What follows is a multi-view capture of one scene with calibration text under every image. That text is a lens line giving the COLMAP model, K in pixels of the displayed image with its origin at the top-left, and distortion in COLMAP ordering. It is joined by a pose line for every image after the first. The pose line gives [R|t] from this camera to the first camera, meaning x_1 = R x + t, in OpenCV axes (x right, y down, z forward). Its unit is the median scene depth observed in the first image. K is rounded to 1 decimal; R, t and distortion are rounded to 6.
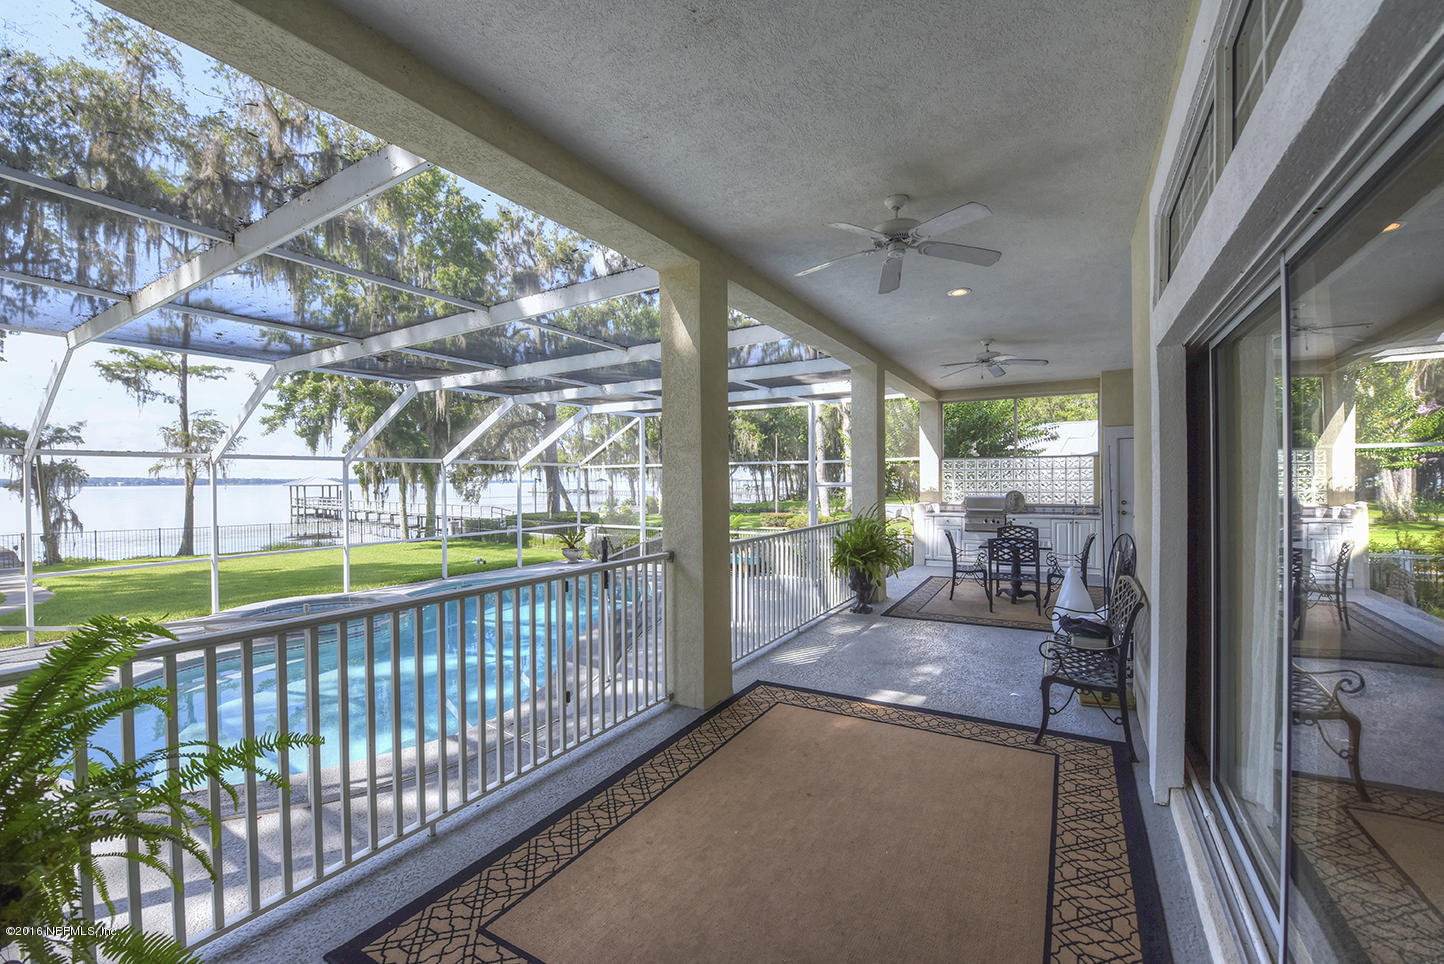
lens RADIAL K [[591.4, 0, 720.4], [0, 591.4, 485.9], [0, 0, 1]] dist [-0.002283, -0.000236]
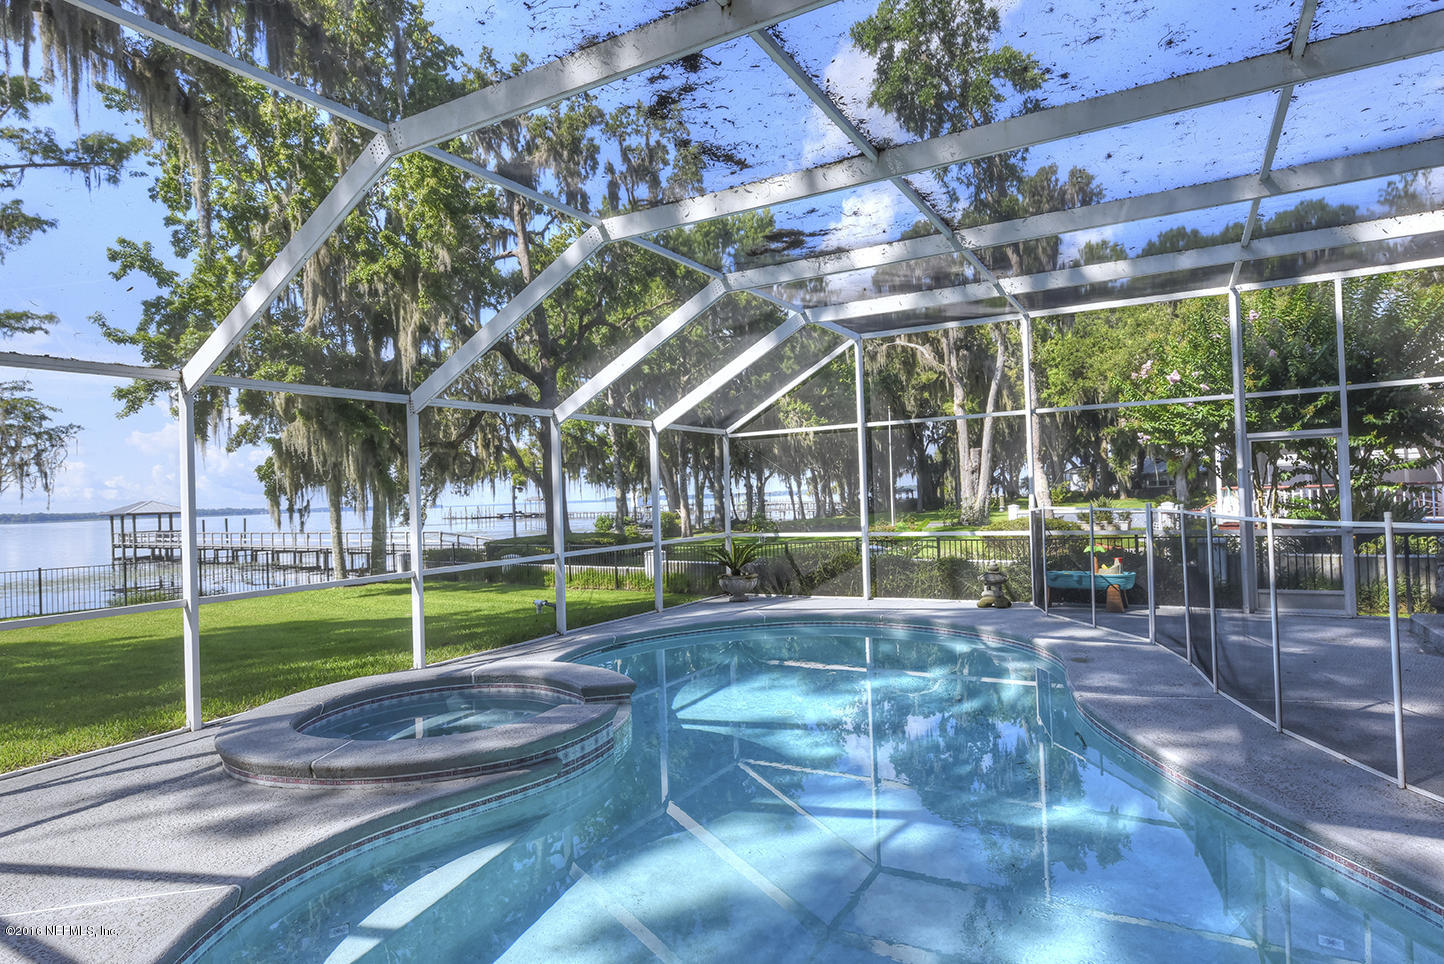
lens RADIAL K [[811.6, 0, 723.2], [0, 811.6, 482.1], [0, 0, 1]] dist [0.005634, 0.002790]
pose [[0.999049, -0.029609, 0.031992, -0.159812], [0.030475, 0.999173, -0.026932, 0.021000], [-0.031168, 0.027882, 0.999125, 0.124912]]
